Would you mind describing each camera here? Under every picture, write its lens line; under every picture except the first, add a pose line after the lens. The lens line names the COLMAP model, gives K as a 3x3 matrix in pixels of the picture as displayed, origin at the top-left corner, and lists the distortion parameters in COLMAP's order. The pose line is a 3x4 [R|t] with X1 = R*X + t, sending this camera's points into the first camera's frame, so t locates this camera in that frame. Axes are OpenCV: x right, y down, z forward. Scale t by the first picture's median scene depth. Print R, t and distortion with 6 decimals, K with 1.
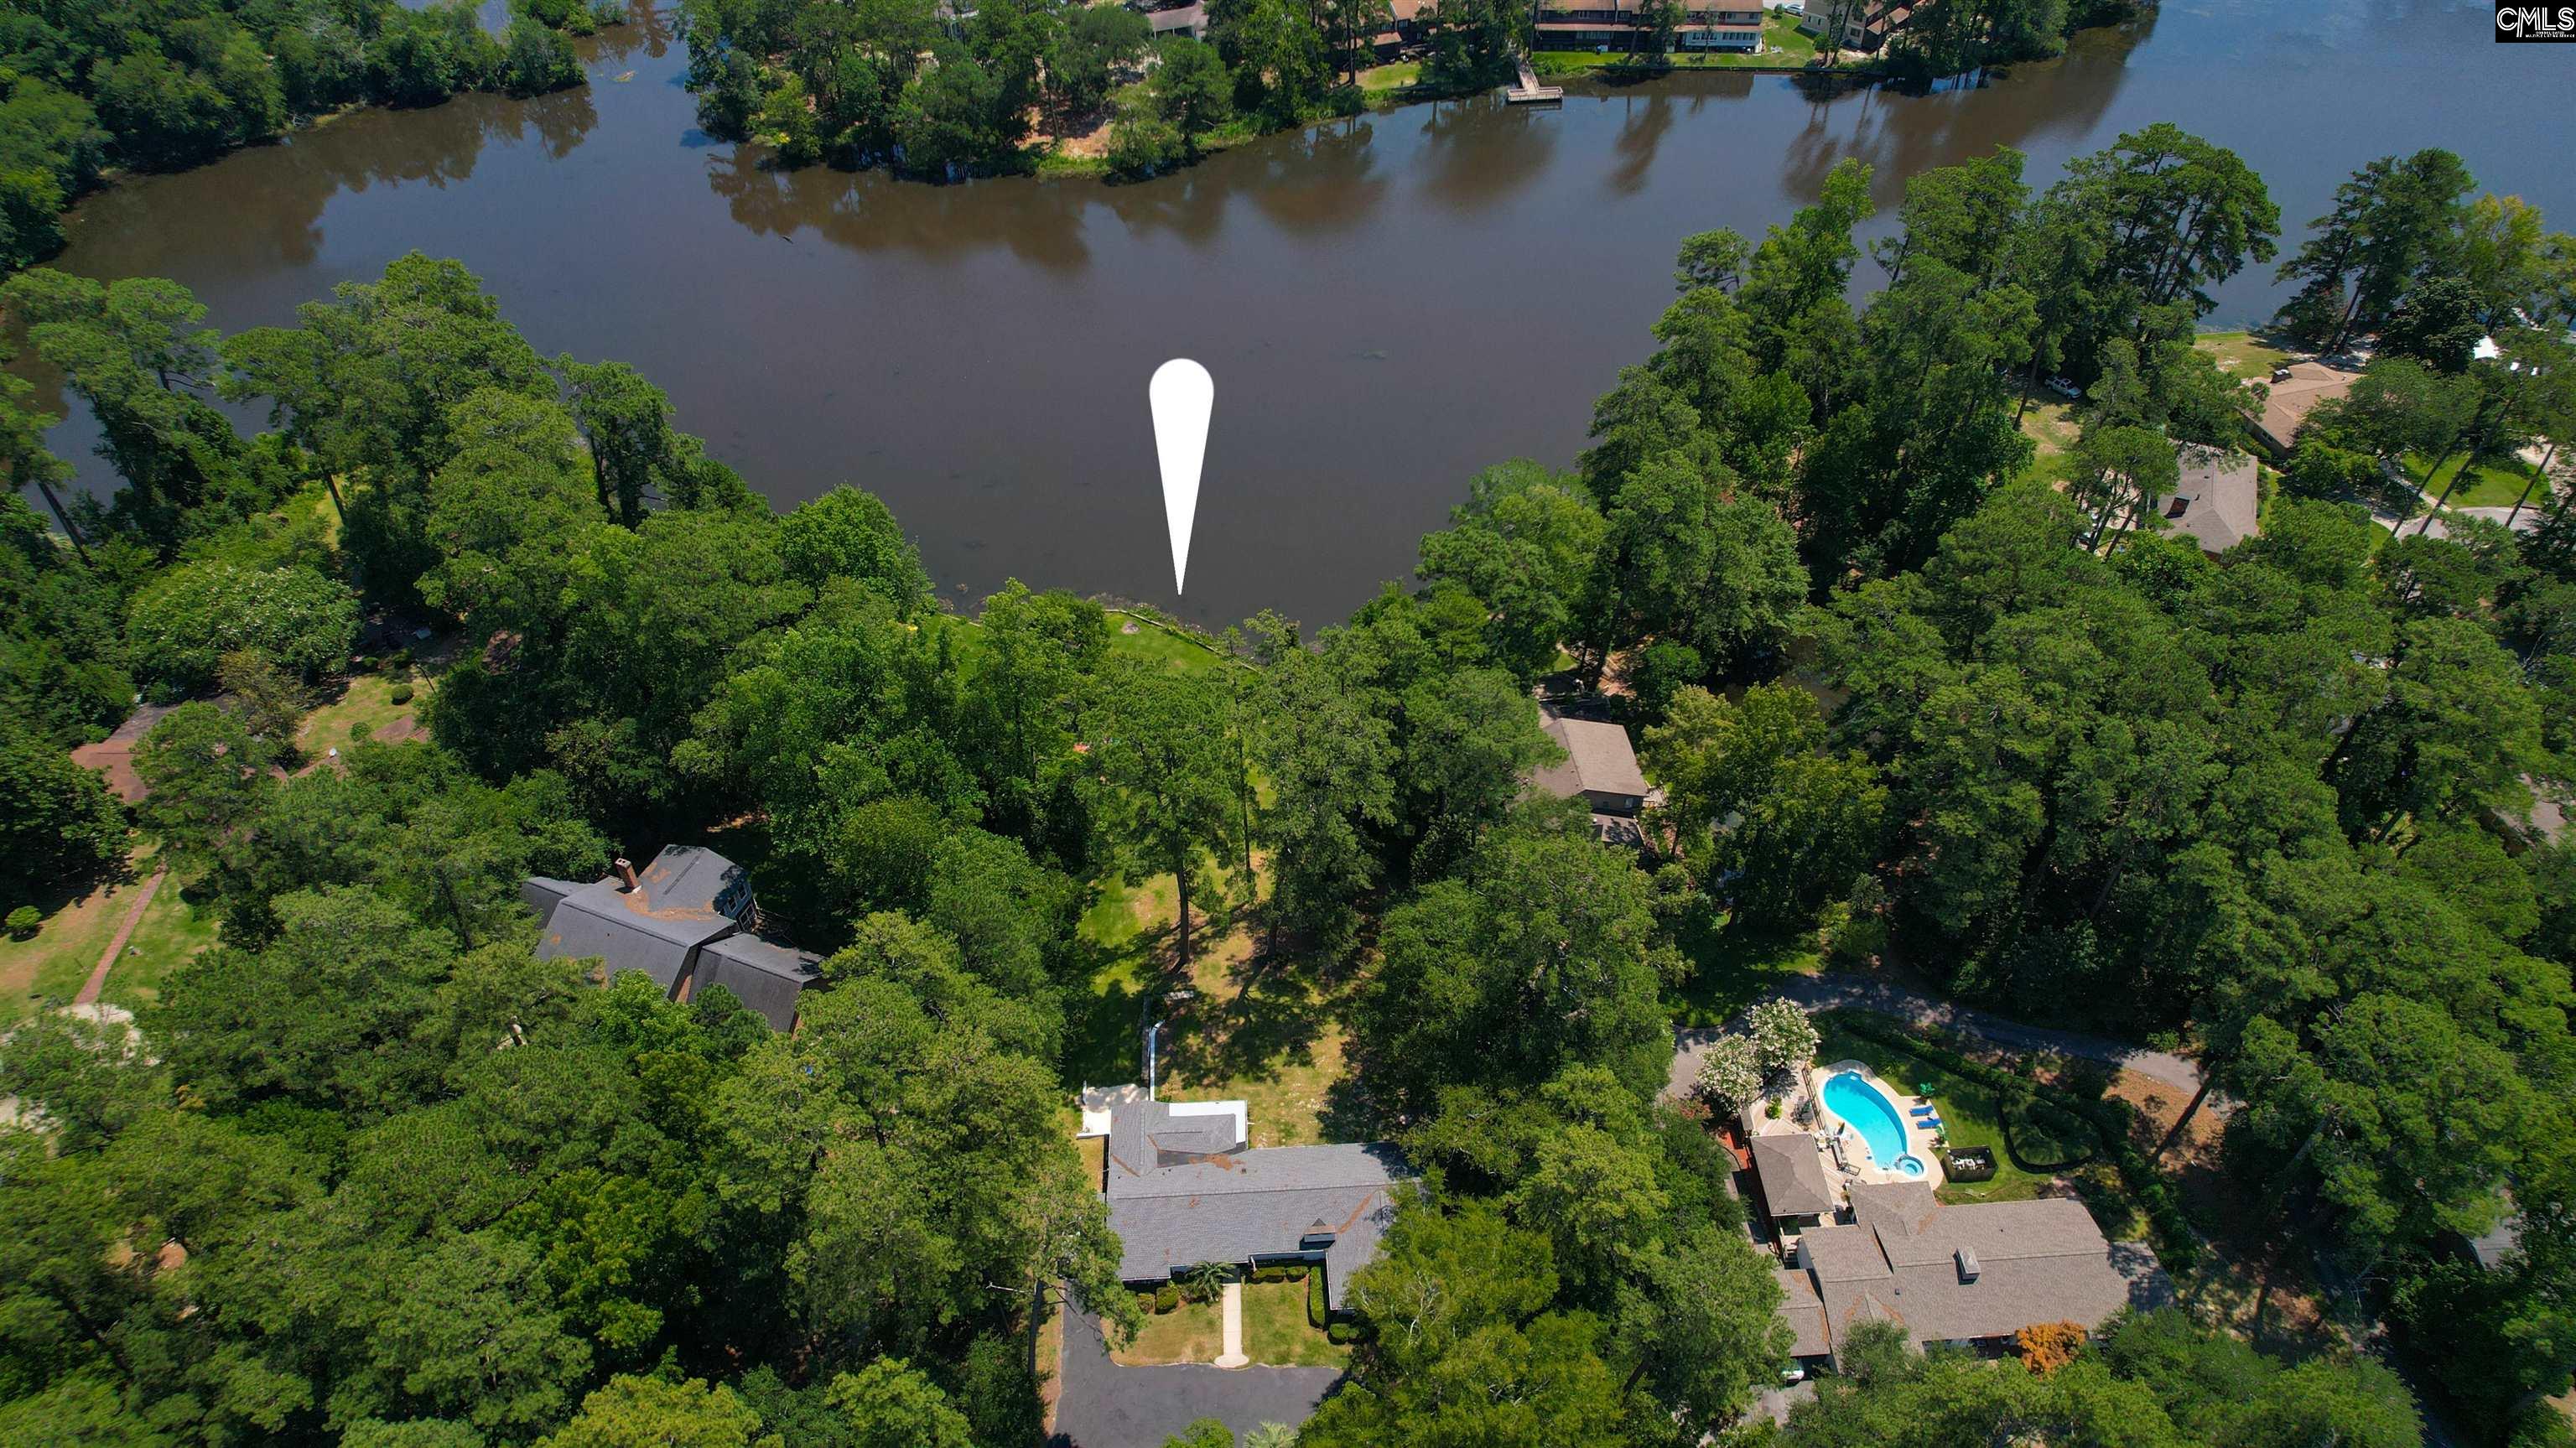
lens RADIAL K [[1647.0, 0, 1306.1], [0, 1647.0, 705.4], [0, 0, 1]] dist [-0.074216, 0.066502]
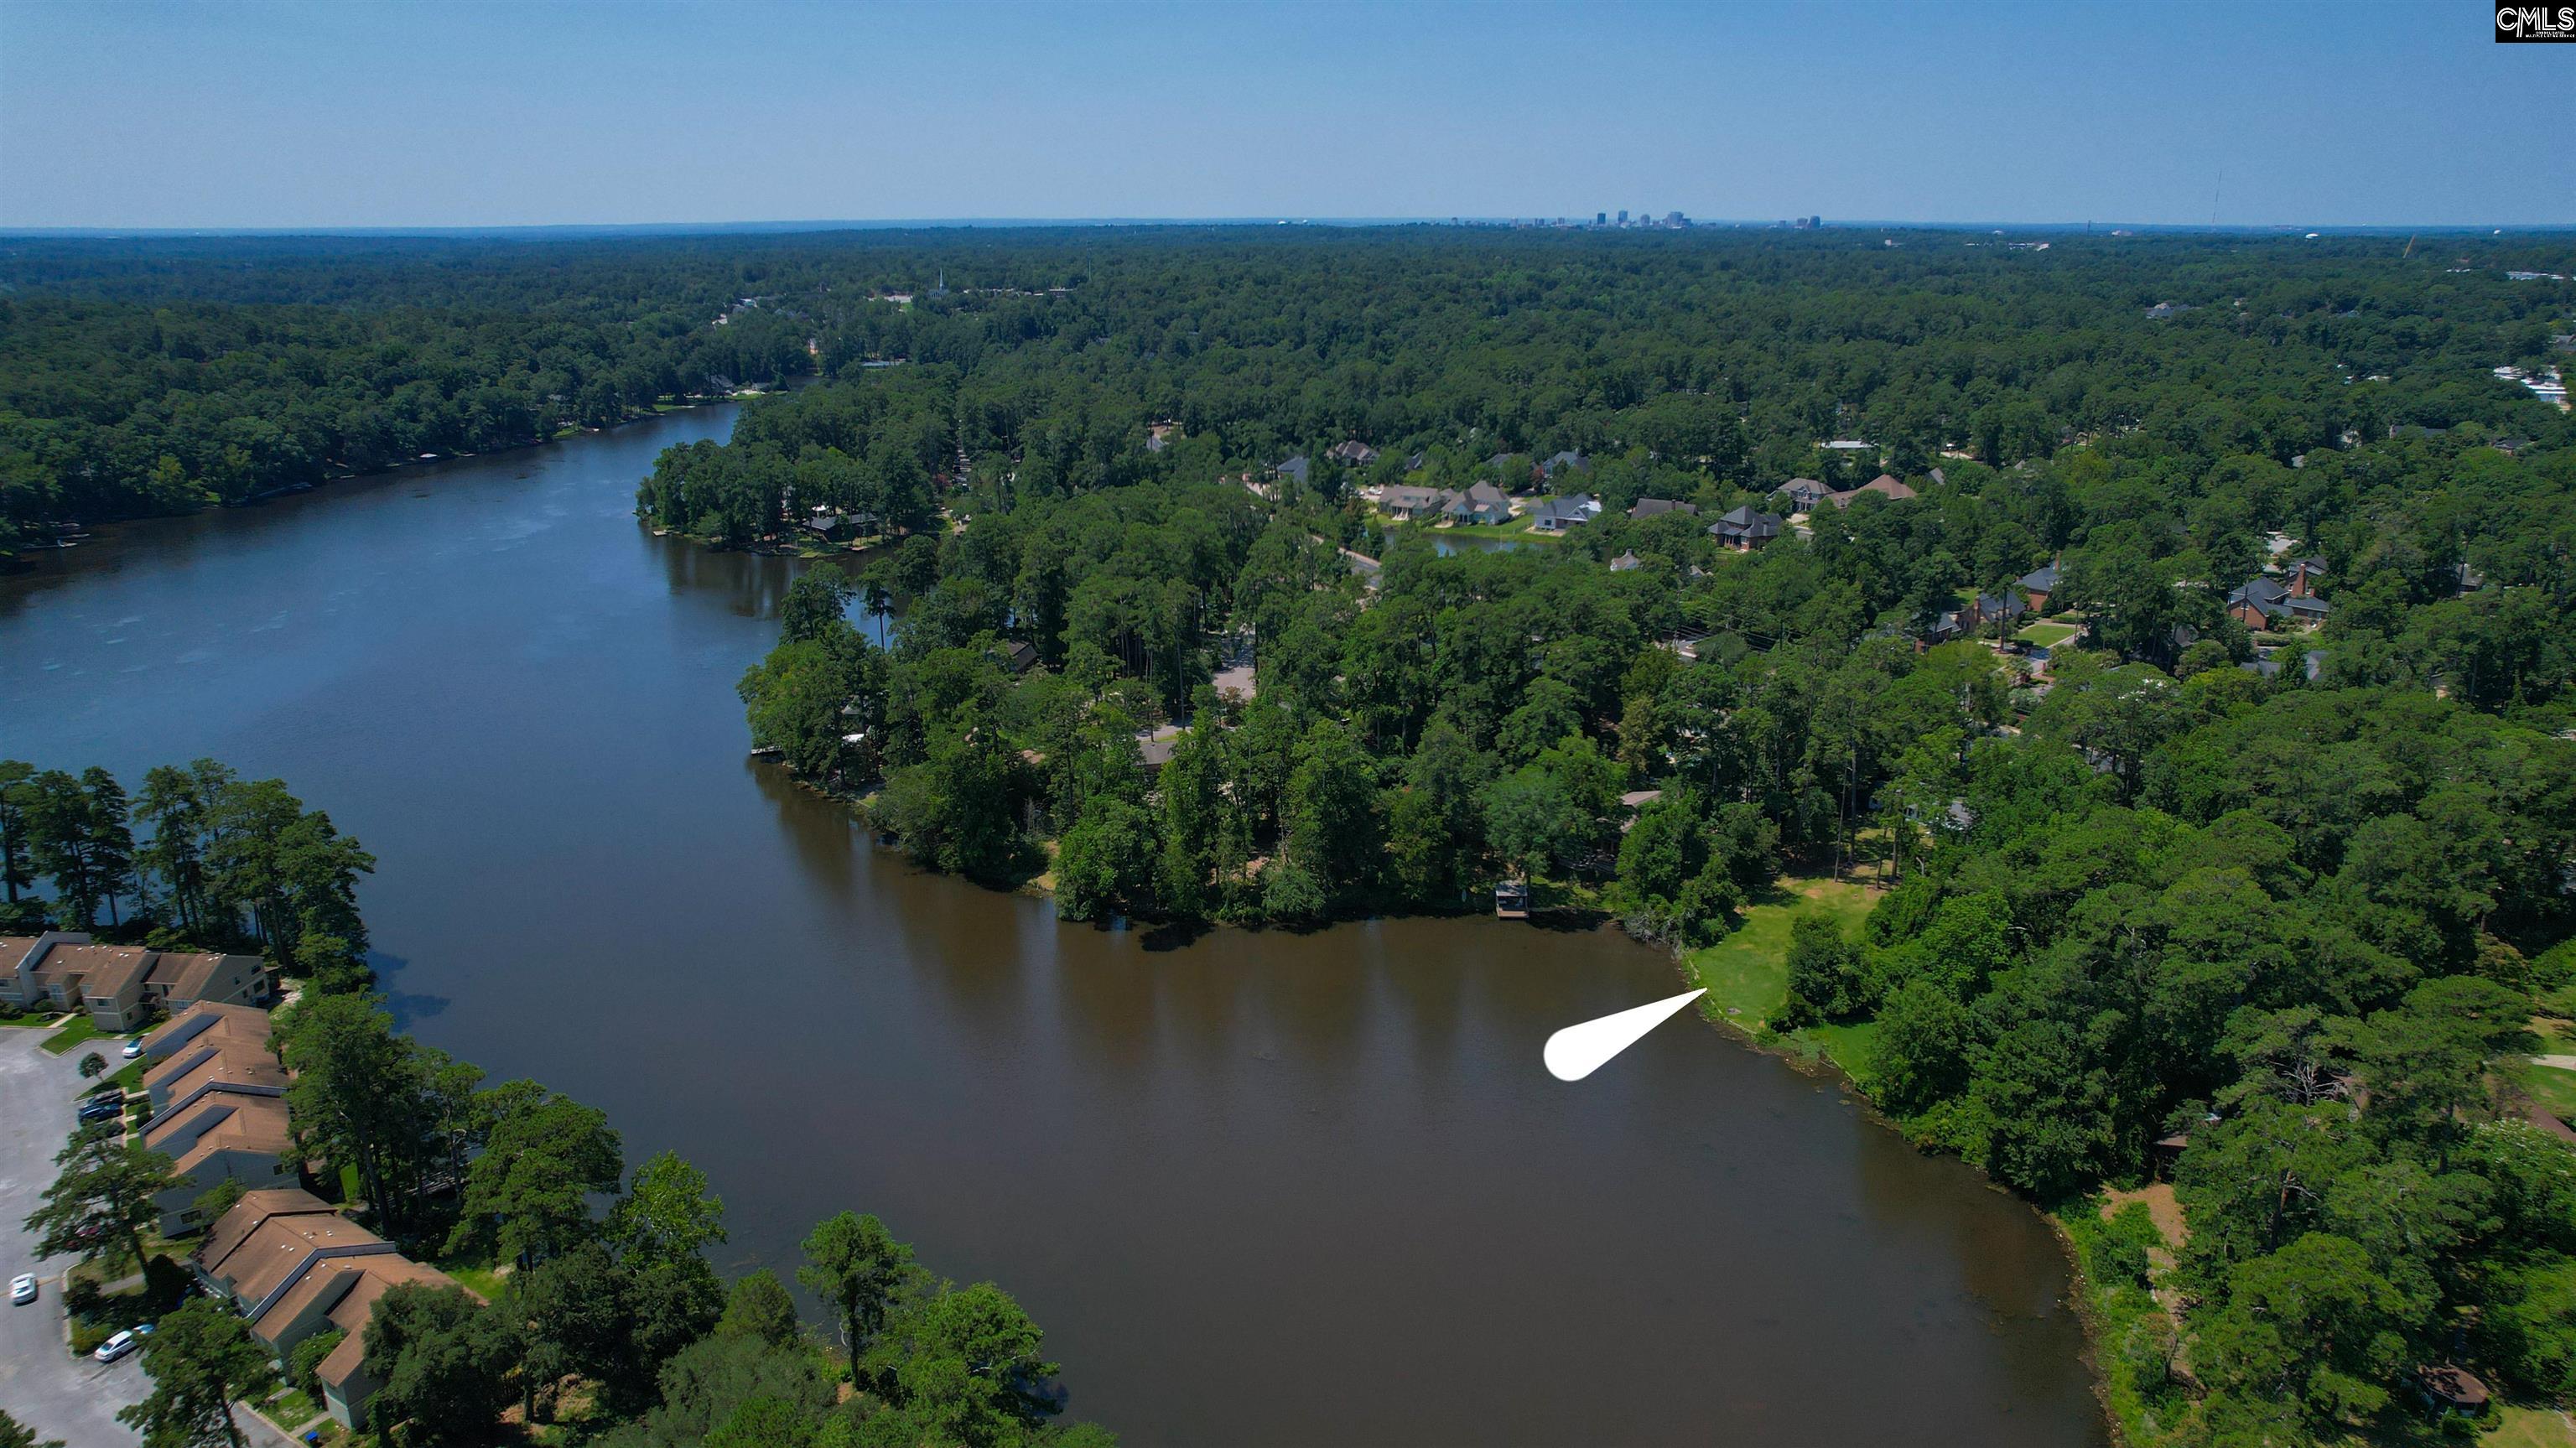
lens RADIAL K [[1647.0, 0, 1303.3], [0, 1647.0, 721.2], [0, 0, 1]] dist [-0.074216, 0.066502]
pose [[-0.598990, -0.225290, 0.768411, -1.074590], [0.554624, 0.575438, 0.601051, -1.446526], [-0.577584, 0.786203, -0.219731, 1.721738]]
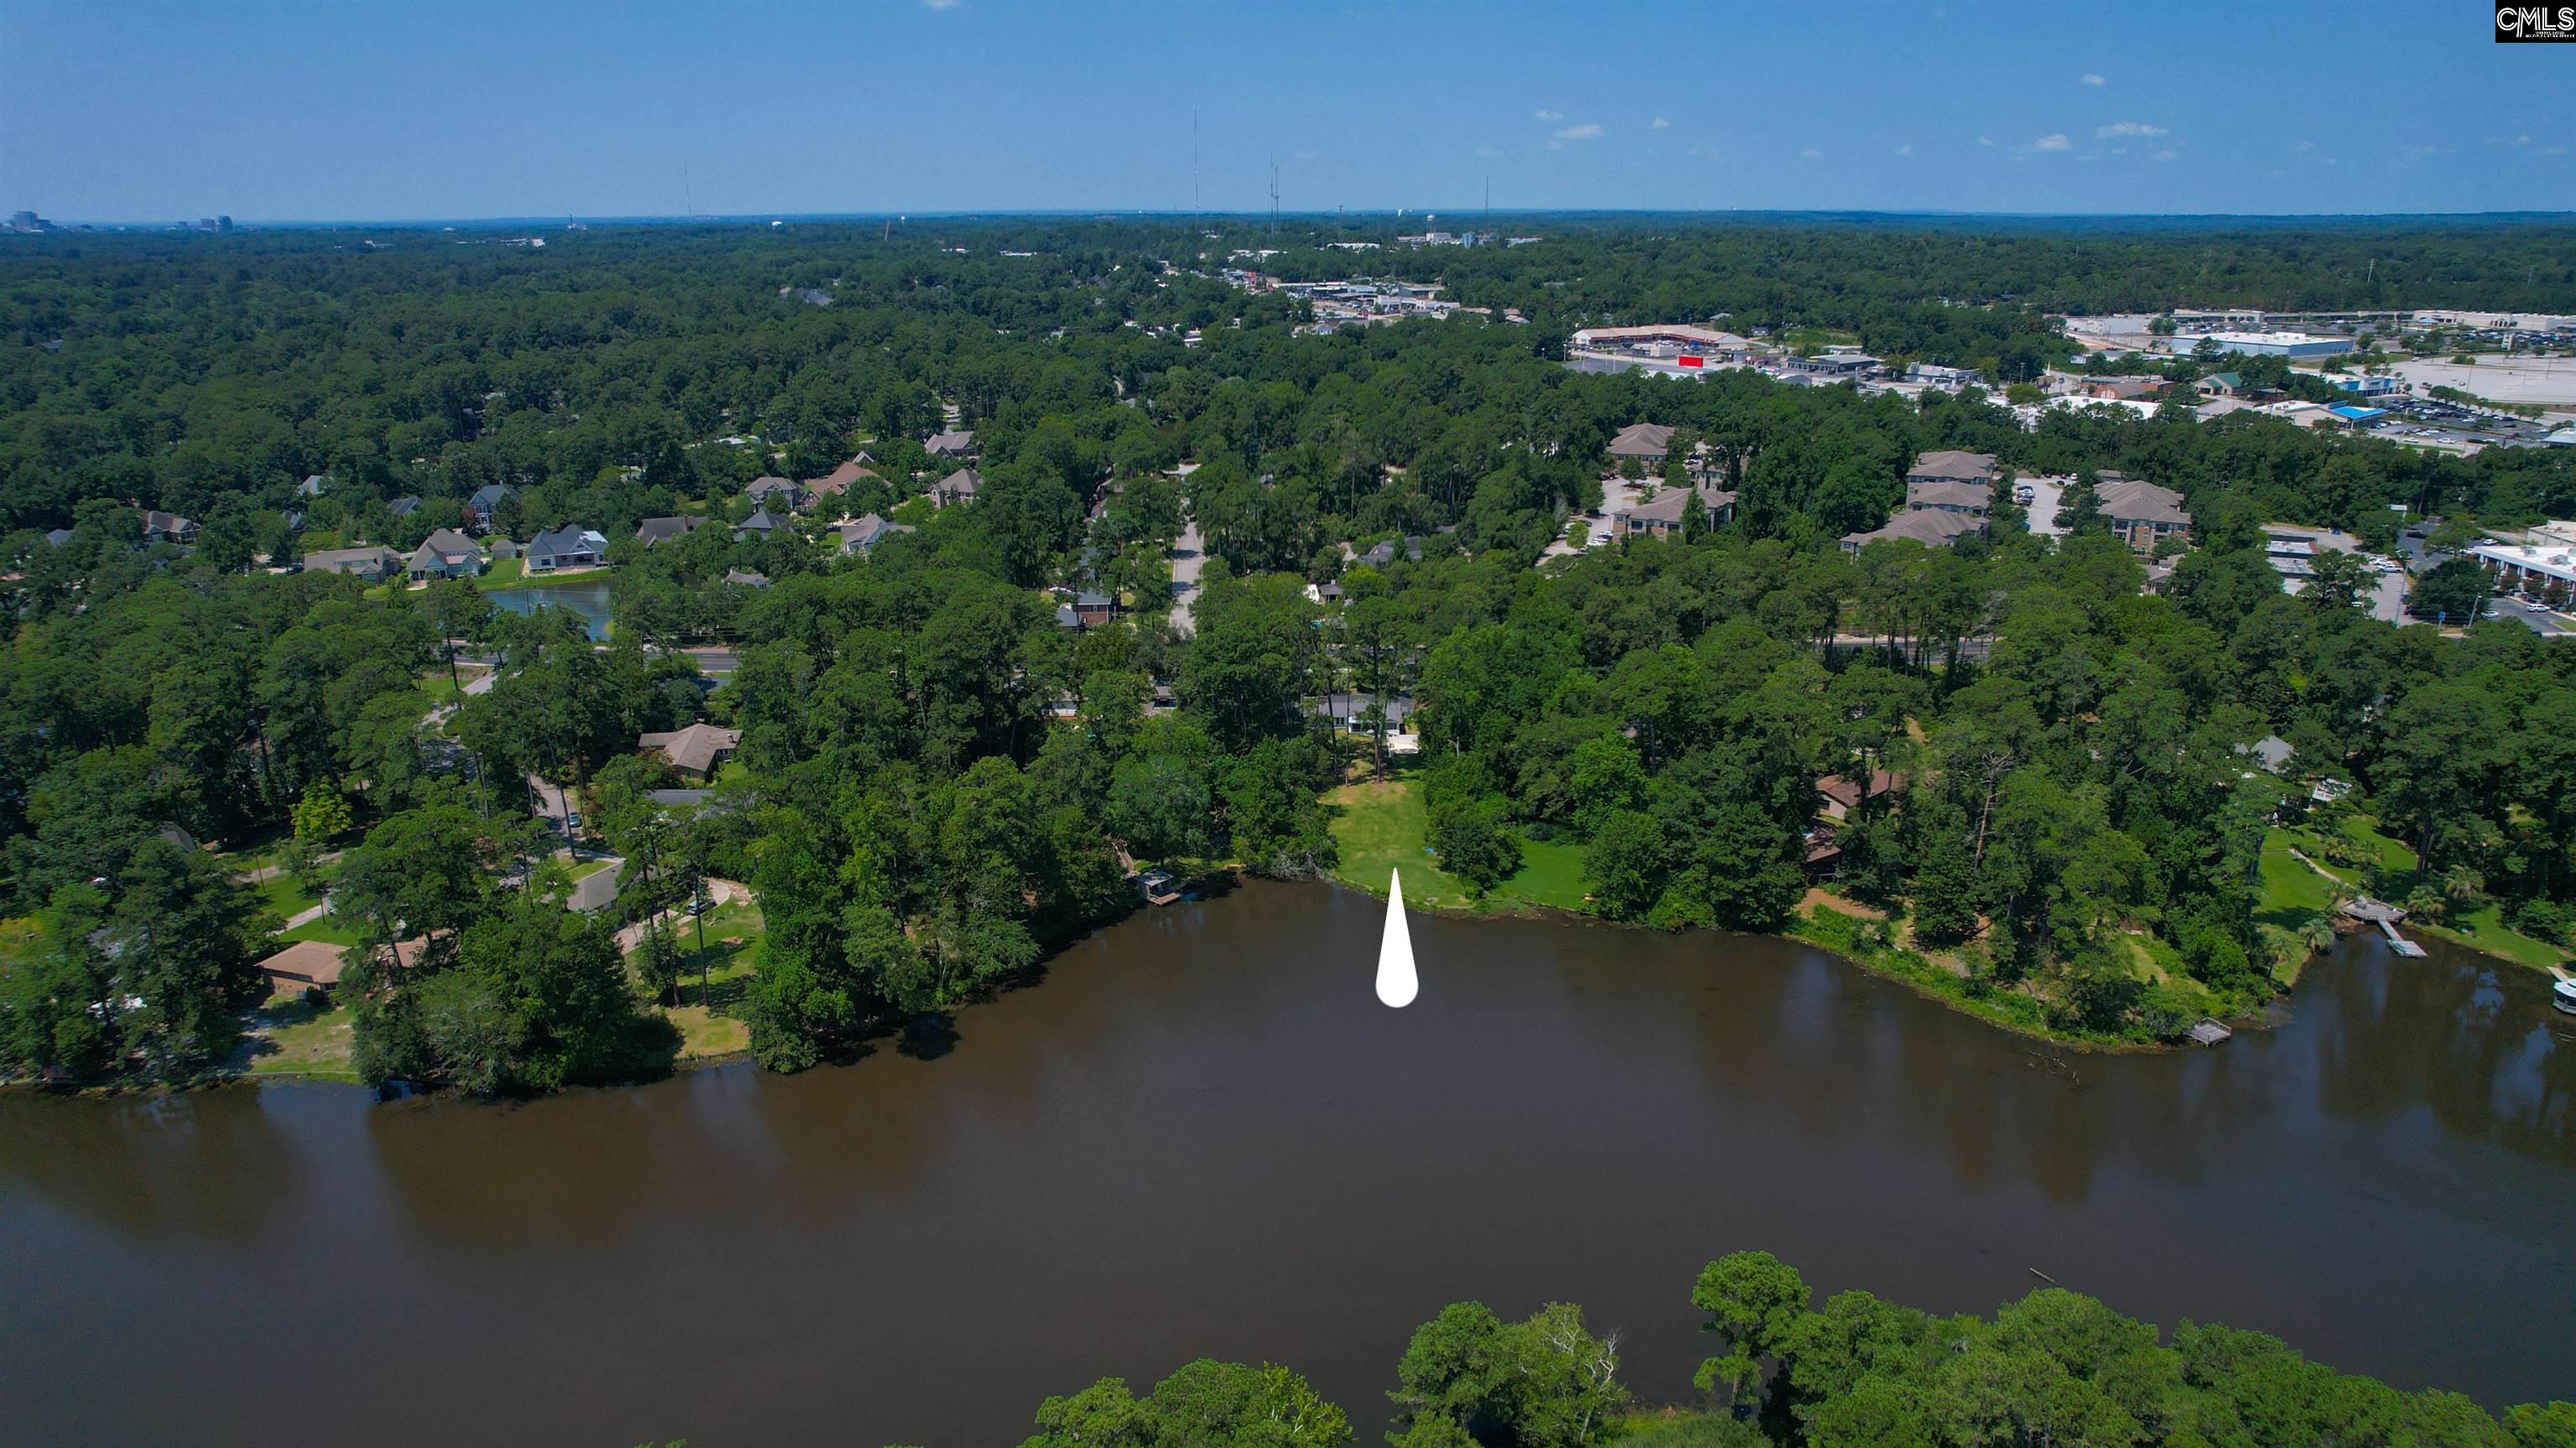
lens RADIAL K [[1647.0, 0, 1304.8], [0, 1647.0, 714.5], [0, 0, 1]] dist [-0.074216, 0.066502]
pose [[-0.998549, -0.000766, 0.053852, -0.098951], [0.046518, 0.491630, 0.869561, -1.812657], [-0.027142, 0.870804, -0.490881, 2.086900]]
